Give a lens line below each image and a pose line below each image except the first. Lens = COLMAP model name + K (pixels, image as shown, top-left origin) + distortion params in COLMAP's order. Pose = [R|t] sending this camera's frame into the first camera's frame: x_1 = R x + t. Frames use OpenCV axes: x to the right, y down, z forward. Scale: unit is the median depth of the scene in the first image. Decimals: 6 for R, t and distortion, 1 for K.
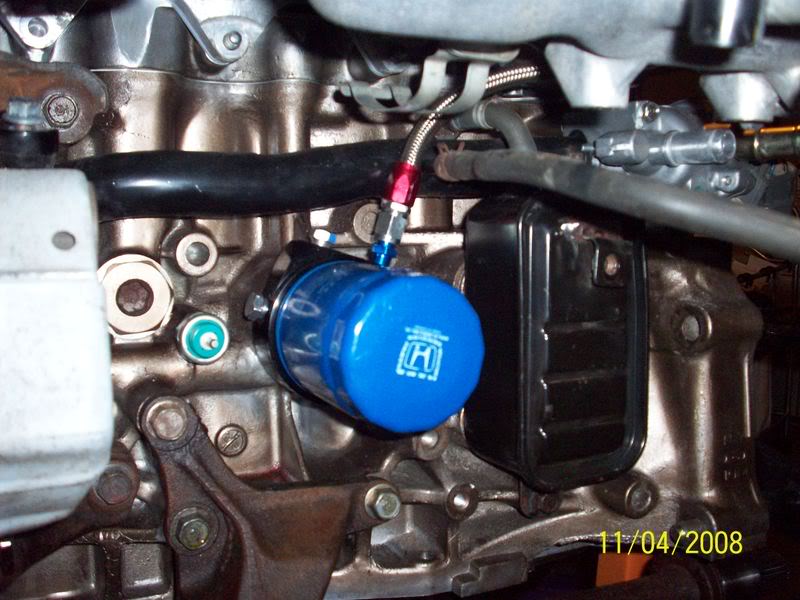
lens RADIAL K [[855.5, 0, 400.4], [0, 855.5, 300.0], [0, 0, 1]] dist [-0.117434, 0.000000]
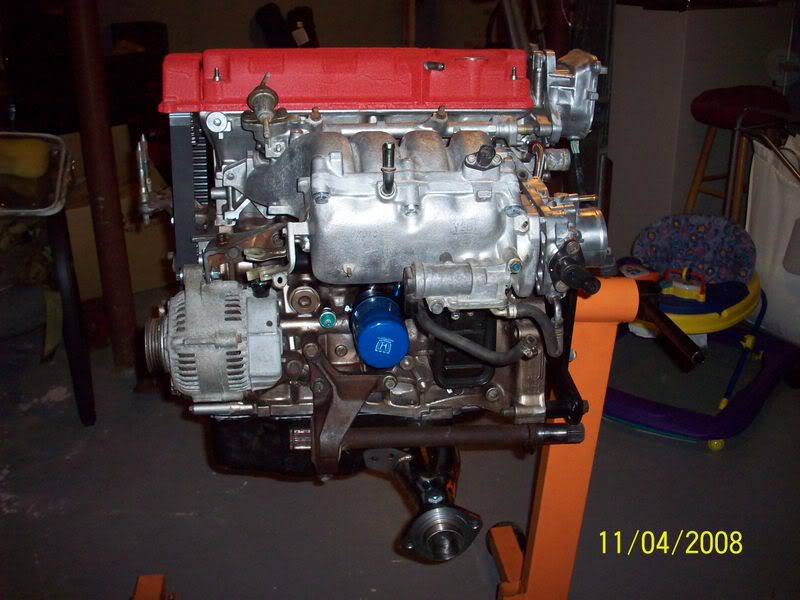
lens RADIAL K [[855.5, 0, 400.2], [0, 855.5, 300.5], [0, 0, 1]] dist [-0.117434, 0.000000]
pose [[0.949151, 0.118192, -0.291793, 0.842931], [-0.038106, 0.963169, 0.266184, -0.802925], [0.312507, -0.241529, 0.918696, -1.547963]]
